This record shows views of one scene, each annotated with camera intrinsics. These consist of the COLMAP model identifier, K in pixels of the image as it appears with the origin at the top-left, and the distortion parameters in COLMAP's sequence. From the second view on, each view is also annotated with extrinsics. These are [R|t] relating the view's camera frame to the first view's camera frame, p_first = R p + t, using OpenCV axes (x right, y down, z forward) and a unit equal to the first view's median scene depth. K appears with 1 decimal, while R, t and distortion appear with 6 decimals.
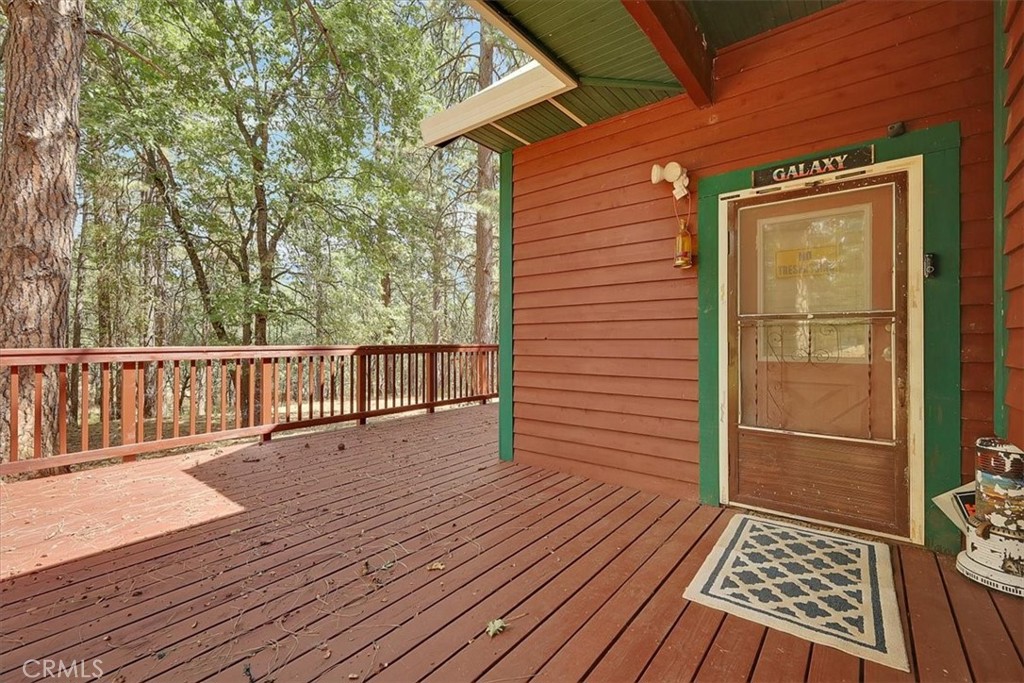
lens RADIAL K [[442.7, 0, 512.0], [0, 442.7, 338.0], [0, 0, 1]] dist [0.000610, 0.000854]
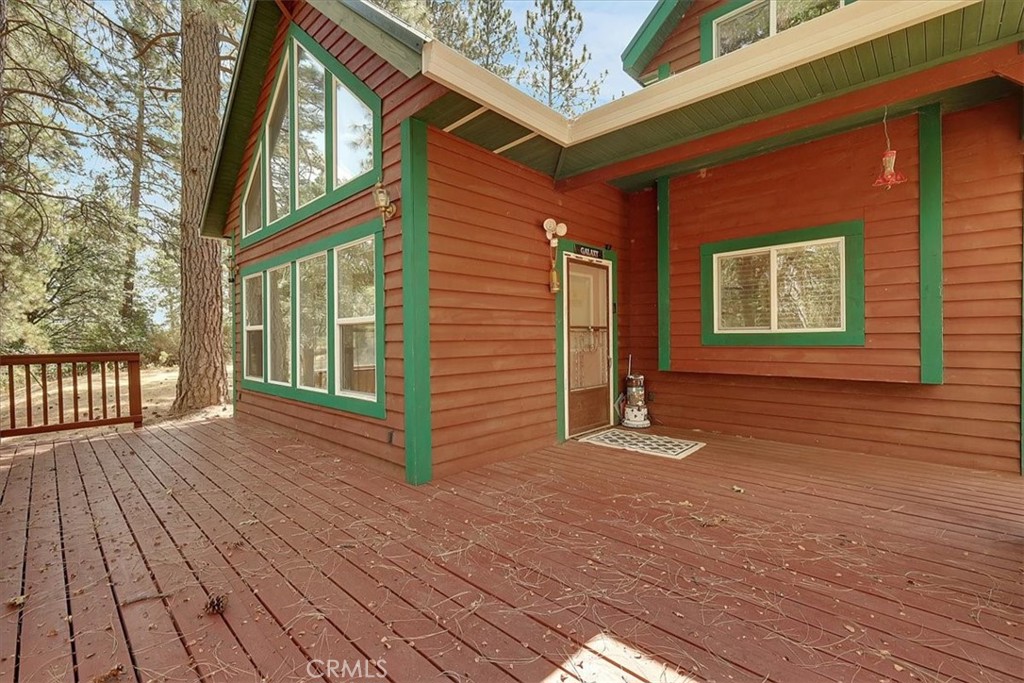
lens RADIAL K [[442.7, 0, 512.0], [0, 442.7, 338.0], [0, 0, 1]] dist [0.000610, 0.000854]
pose [[0.080634, 0.002918, 0.996740, -1.237143], [0.007196, 0.999968, -0.003509, 0.001520], [-0.996718, 0.007455, 0.080610, 1.116470]]
